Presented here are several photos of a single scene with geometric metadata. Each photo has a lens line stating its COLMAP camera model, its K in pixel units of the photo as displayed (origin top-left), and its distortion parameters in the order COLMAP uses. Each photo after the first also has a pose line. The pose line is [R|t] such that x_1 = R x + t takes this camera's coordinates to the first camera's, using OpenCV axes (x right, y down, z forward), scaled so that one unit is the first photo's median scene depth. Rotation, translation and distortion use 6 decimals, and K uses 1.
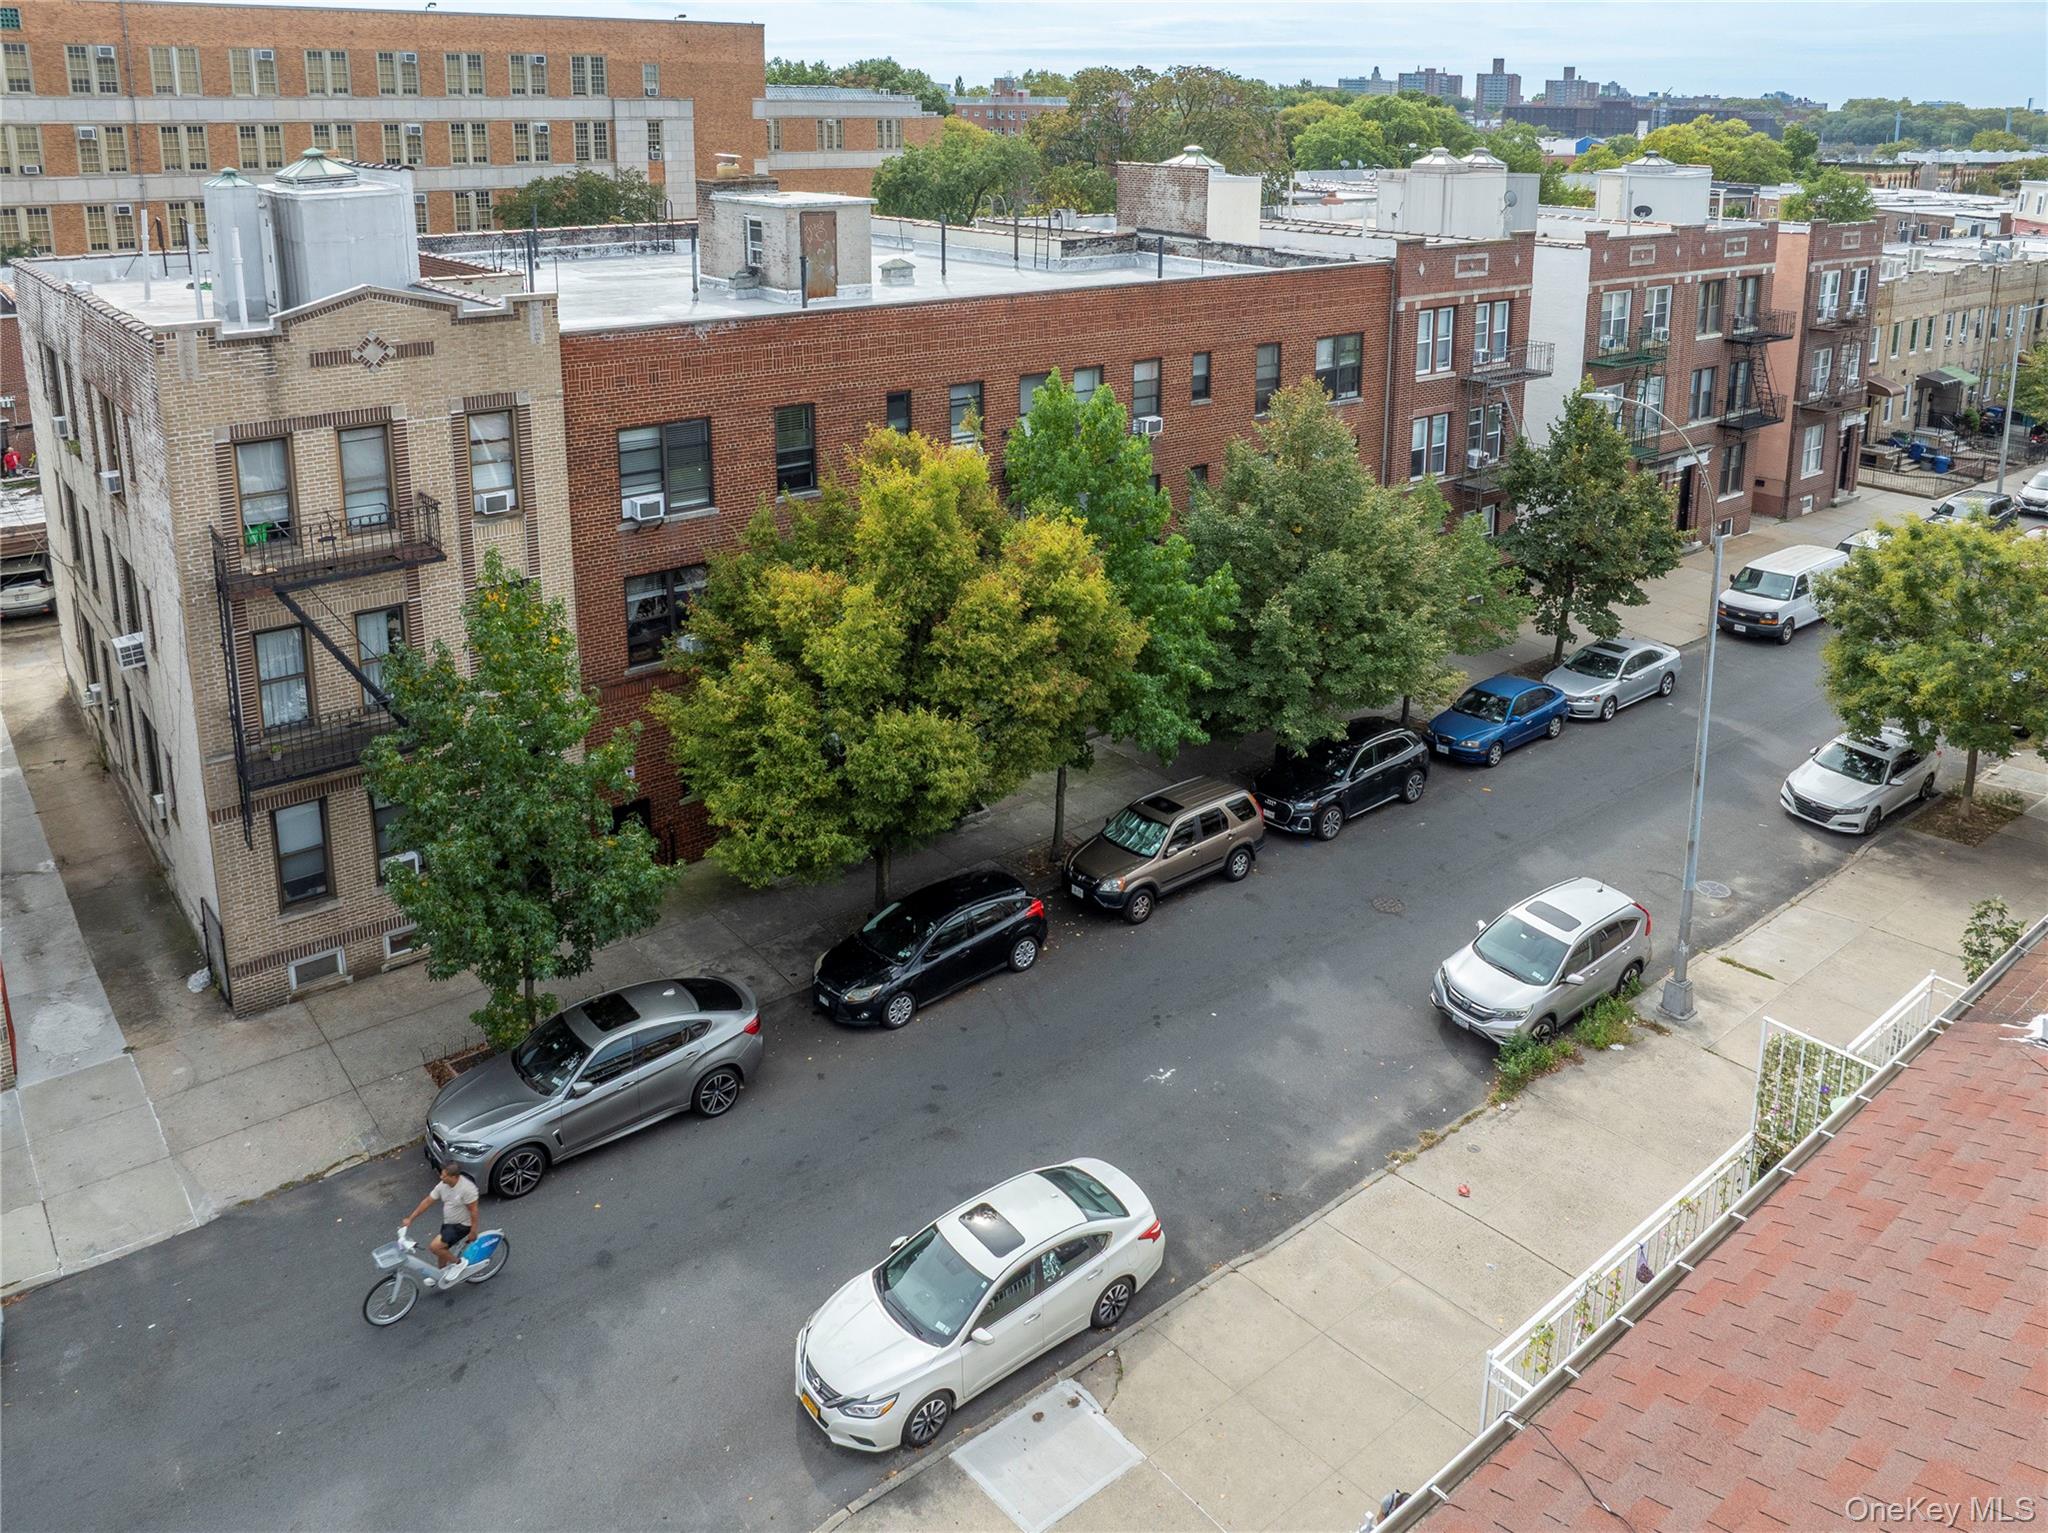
lens RADIAL K [[1541.1, 0, 1046.6], [0, 1541.1, 427.2], [0, 0, 1]] dist [-0.033541, 0.007427]
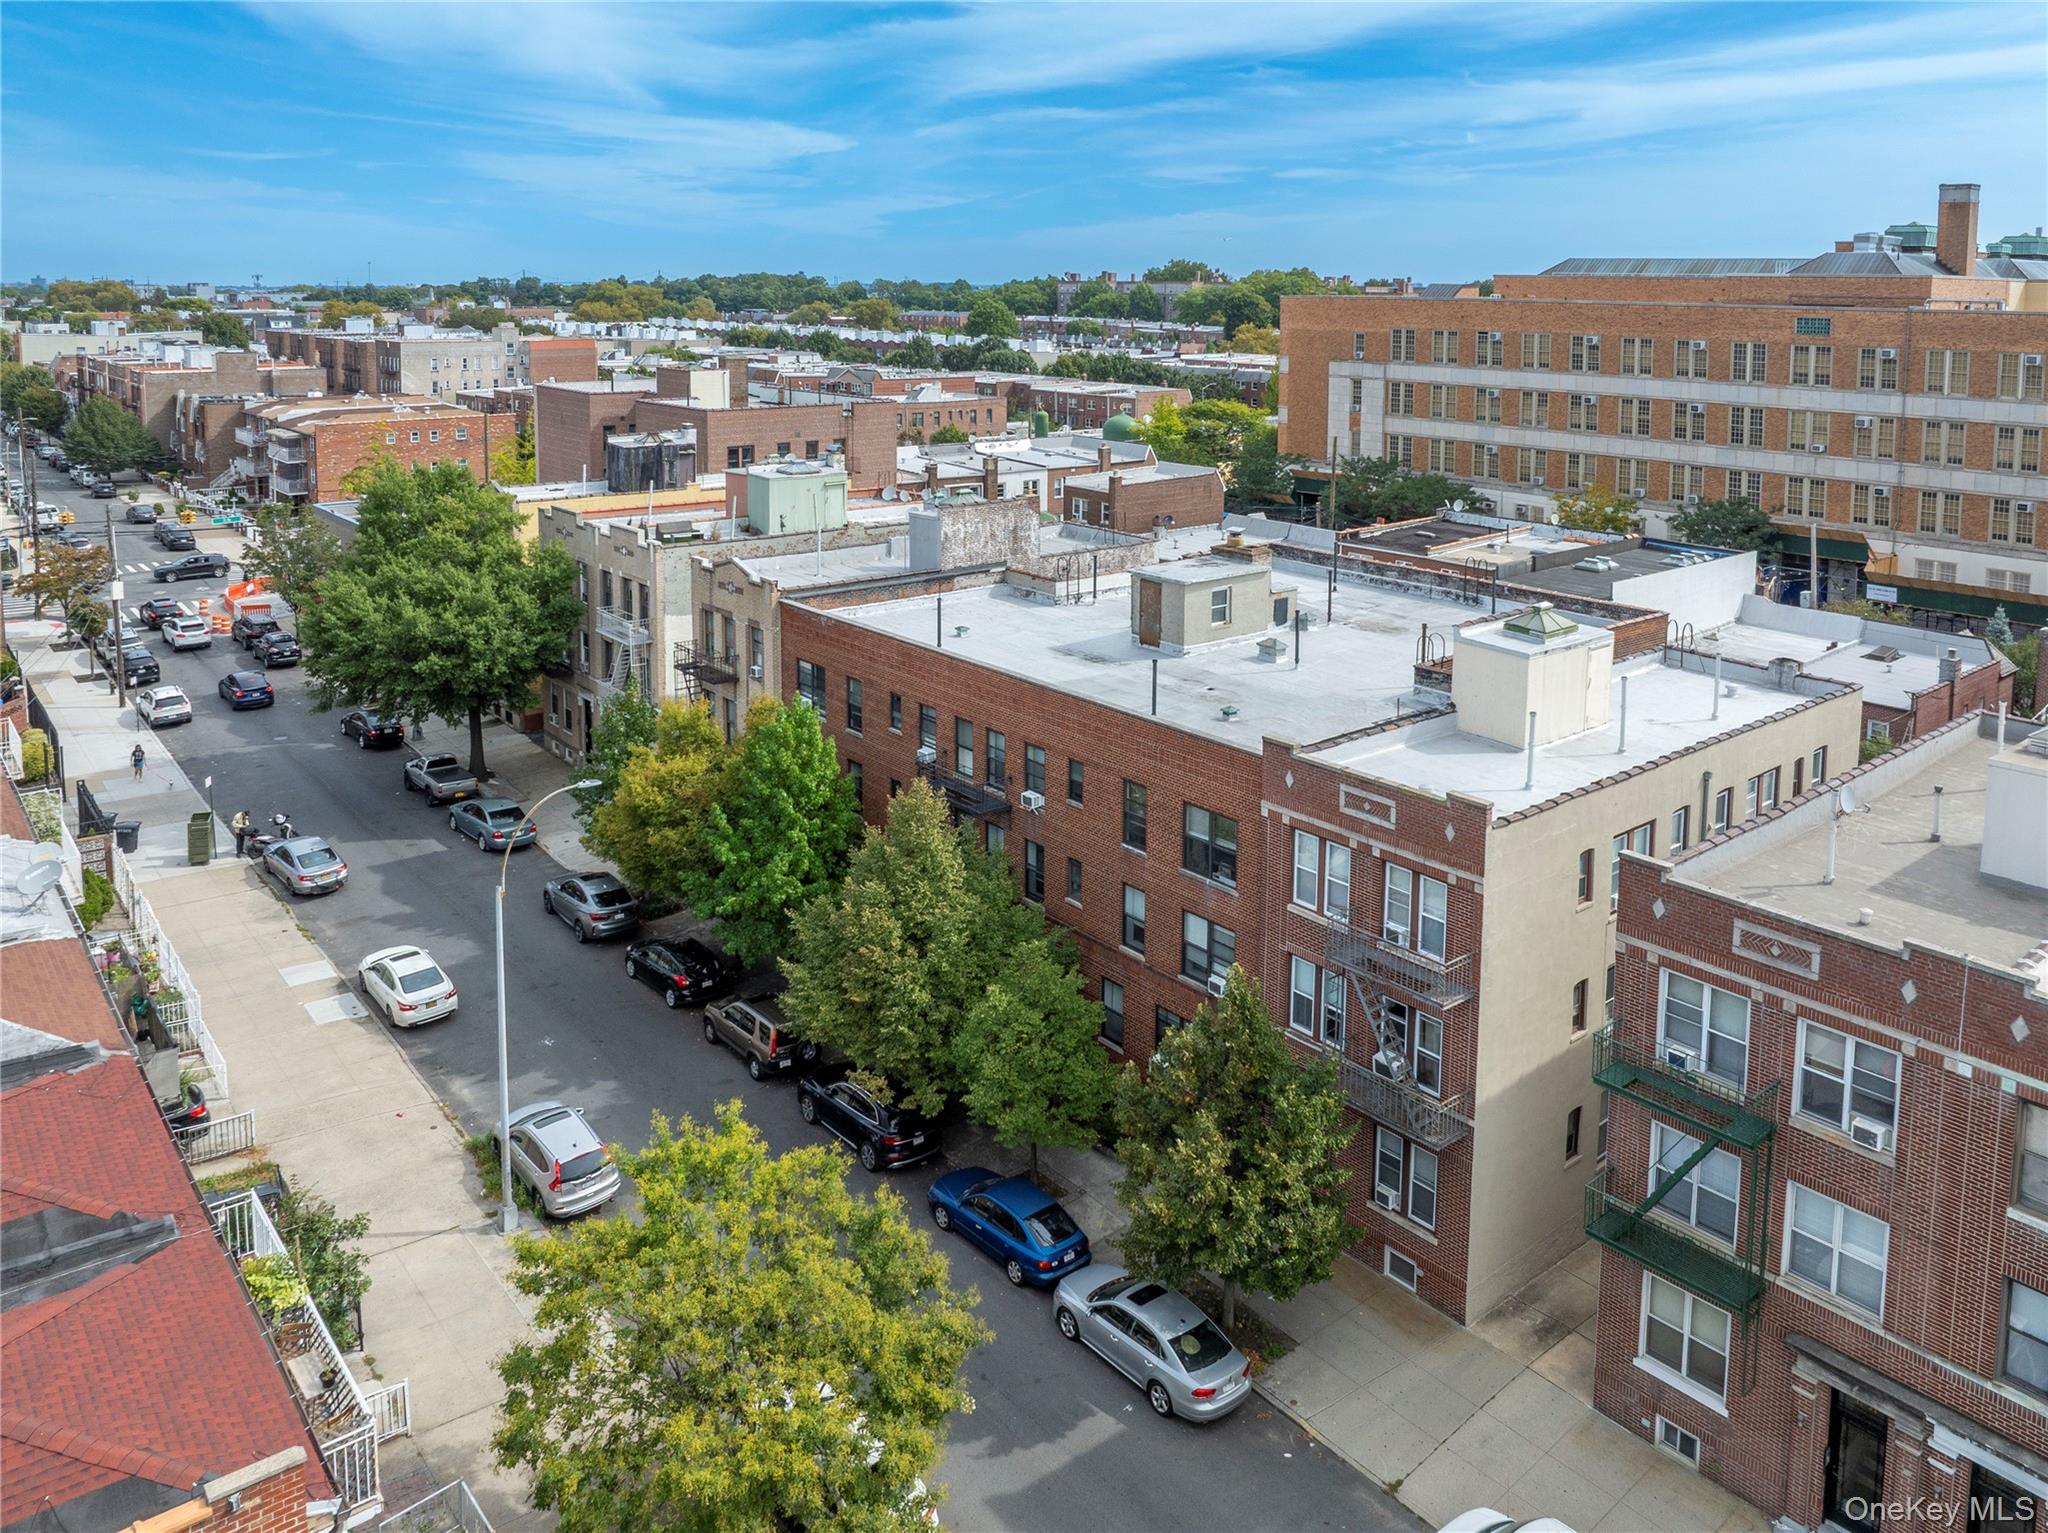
lens RADIAL K [[1543.5, 0, 1063.4], [0, 1543.5, 394.1], [0, 0, 1]] dist [-0.035637, 0.002958]
pose [[0.021446, 0.068431, -0.997425, 1.530313], [-0.215122, 0.974602, 0.062239, -0.480349], [0.976352, 0.213233, 0.035622, 1.119571]]
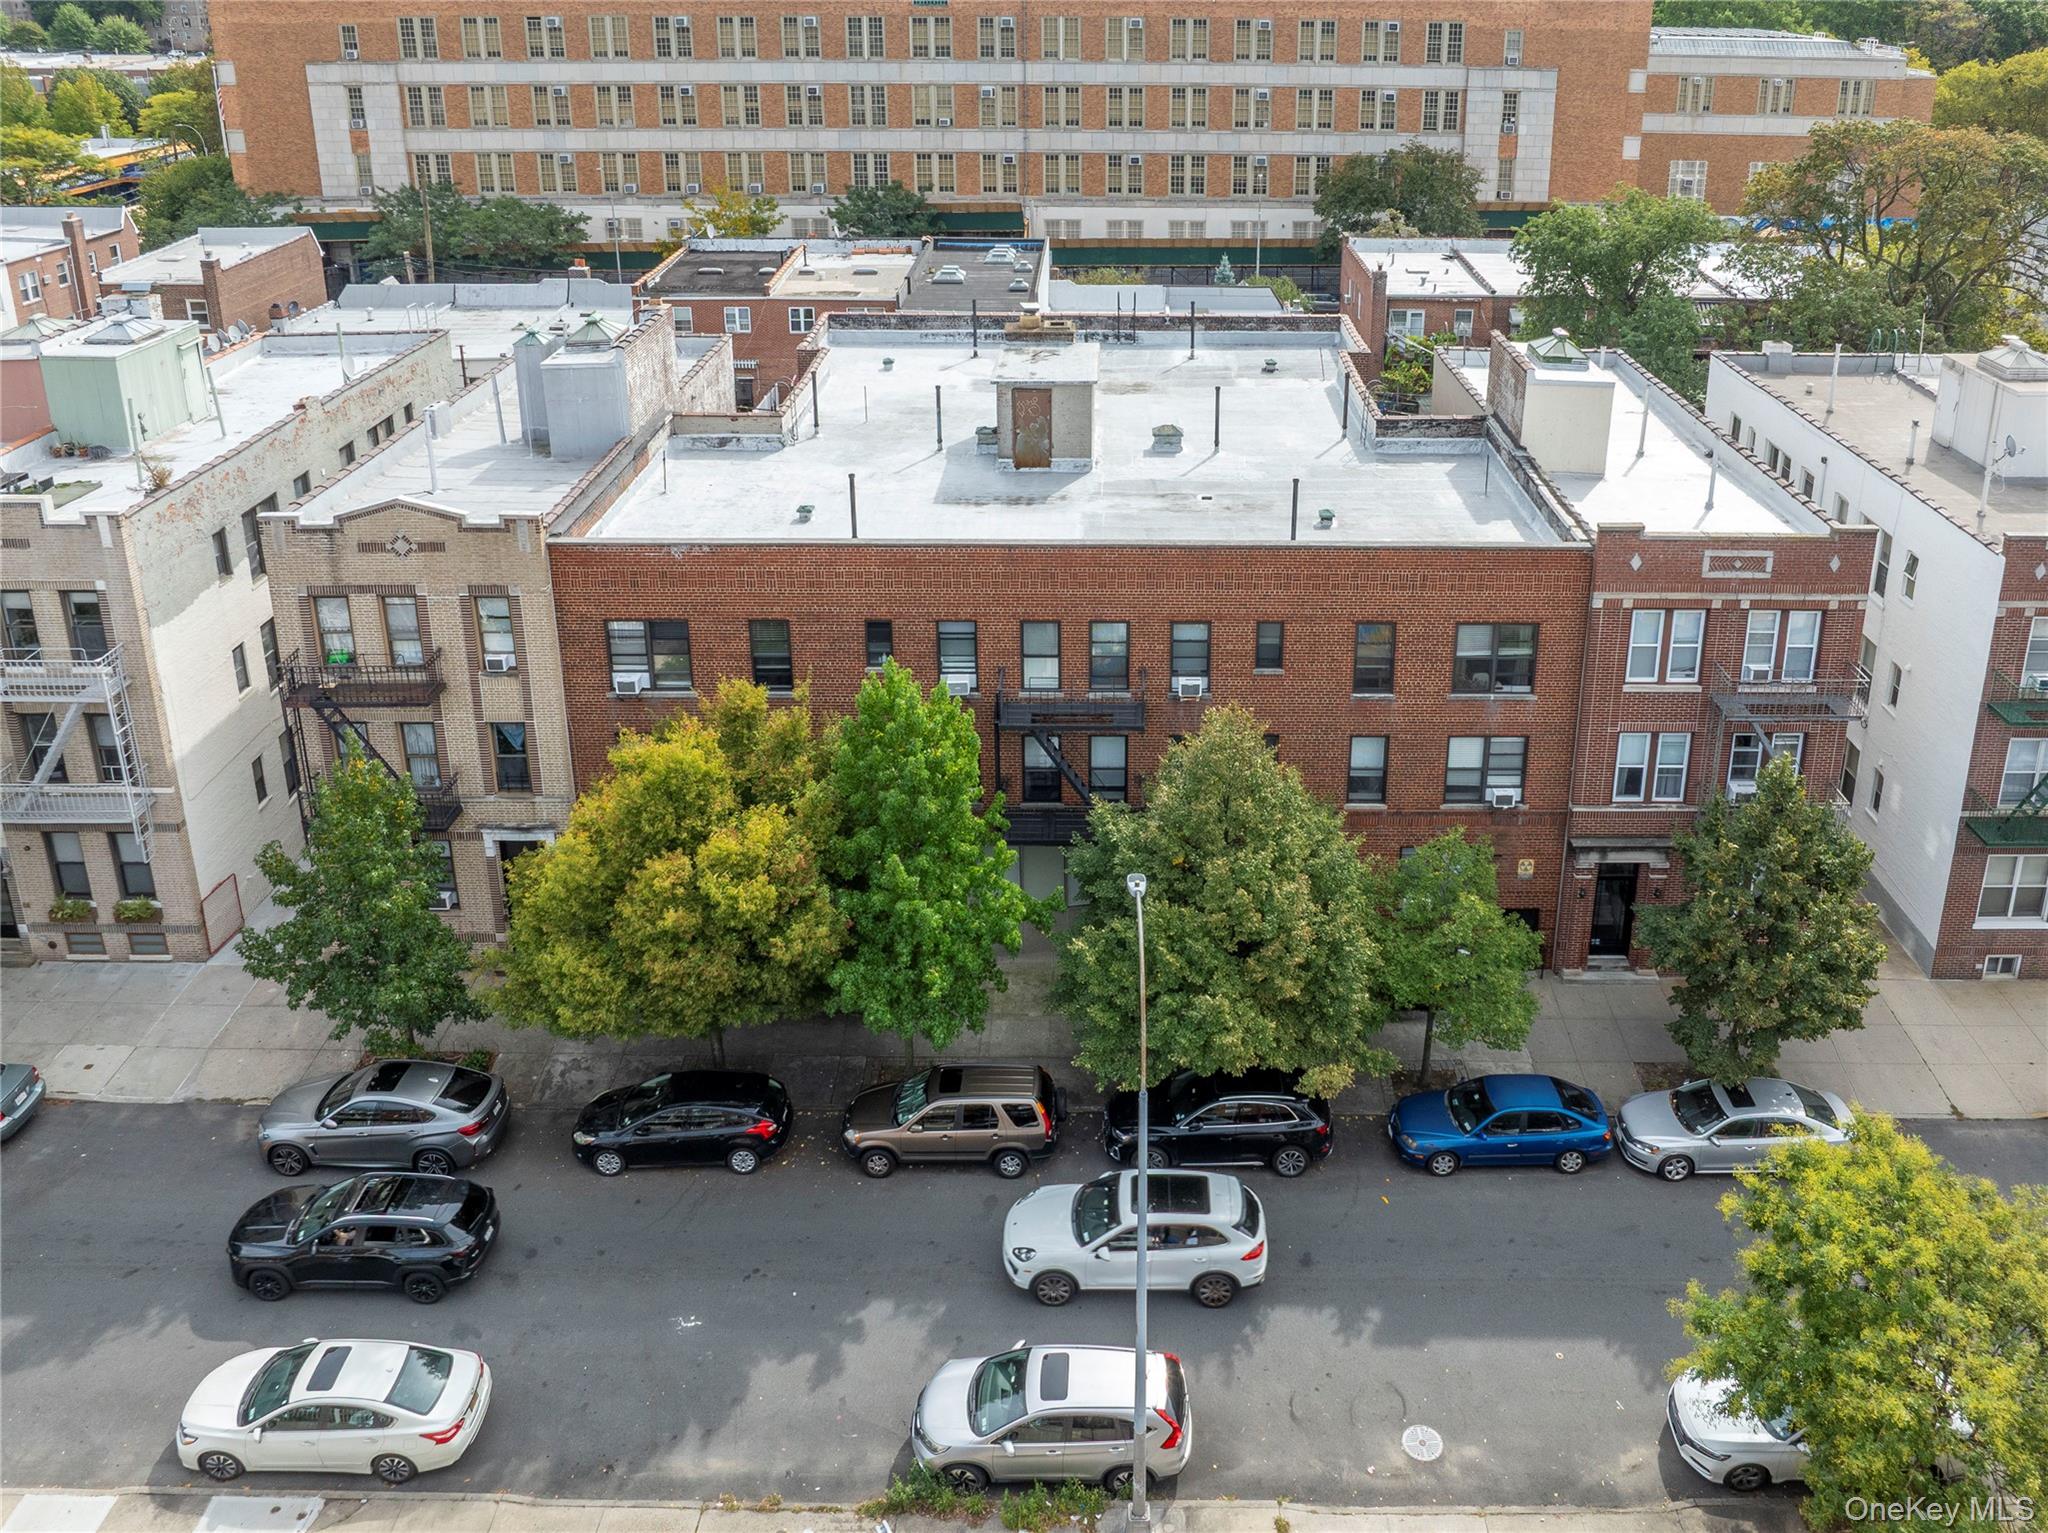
lens RADIAL K [[1644.9, 0, 1118.5], [0, 1644.9, 445.8], [0, 0, 1]] dist [-0.029406, 0.005467]
pose [[0.777503, 0.184224, -0.601290, 0.760276], [-0.127500, 0.982451, 0.136139, -0.346423], [0.615818, -0.029184, 0.787348, 0.210331]]
